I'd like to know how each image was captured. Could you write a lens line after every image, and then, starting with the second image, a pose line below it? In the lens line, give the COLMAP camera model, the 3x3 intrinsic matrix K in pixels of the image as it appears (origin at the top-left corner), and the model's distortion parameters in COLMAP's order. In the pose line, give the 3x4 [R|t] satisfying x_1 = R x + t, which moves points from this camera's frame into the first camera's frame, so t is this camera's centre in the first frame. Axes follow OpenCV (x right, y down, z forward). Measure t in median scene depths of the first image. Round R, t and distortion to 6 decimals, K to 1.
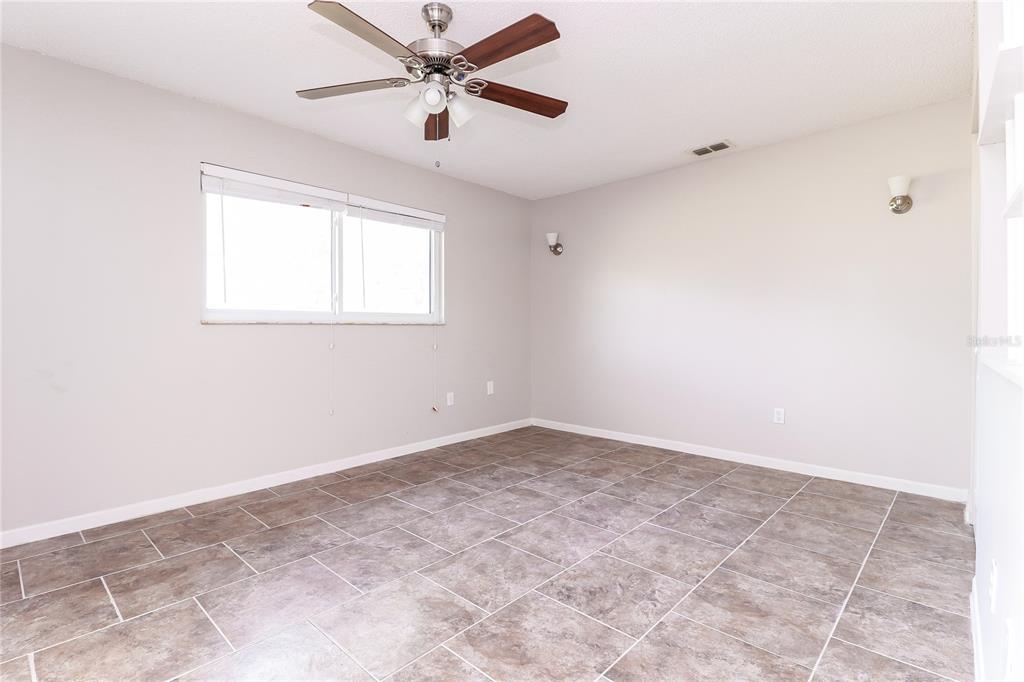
lens RADIAL K [[479.1, 0, 512.3], [0, 479.1, 336.4], [0, 0, 1]] dist [-0.001138, -0.000081]
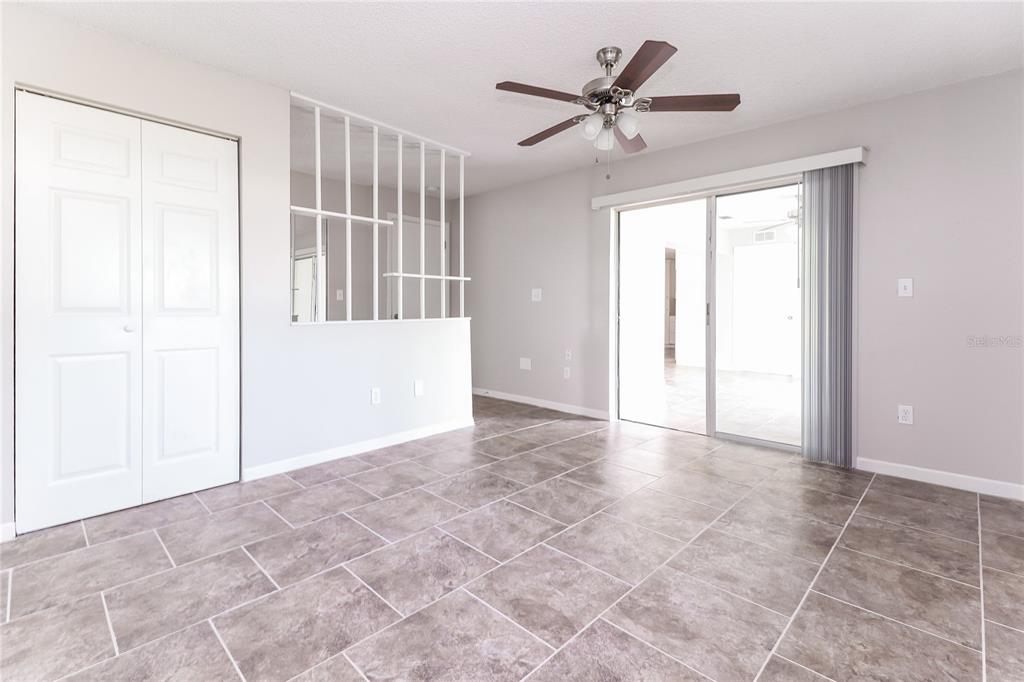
lens RADIAL K [[479.1, 0, 511.4], [0, 479.1, 306.3], [0, 0, 1]] dist [-0.001138, -0.000081]
pose [[-0.999753, -0.003642, 0.021919, 0.053580], [-0.003262, 0.999843, 0.017390, -0.038045], [-0.021978, 0.017314, -0.999609, 1.811160]]
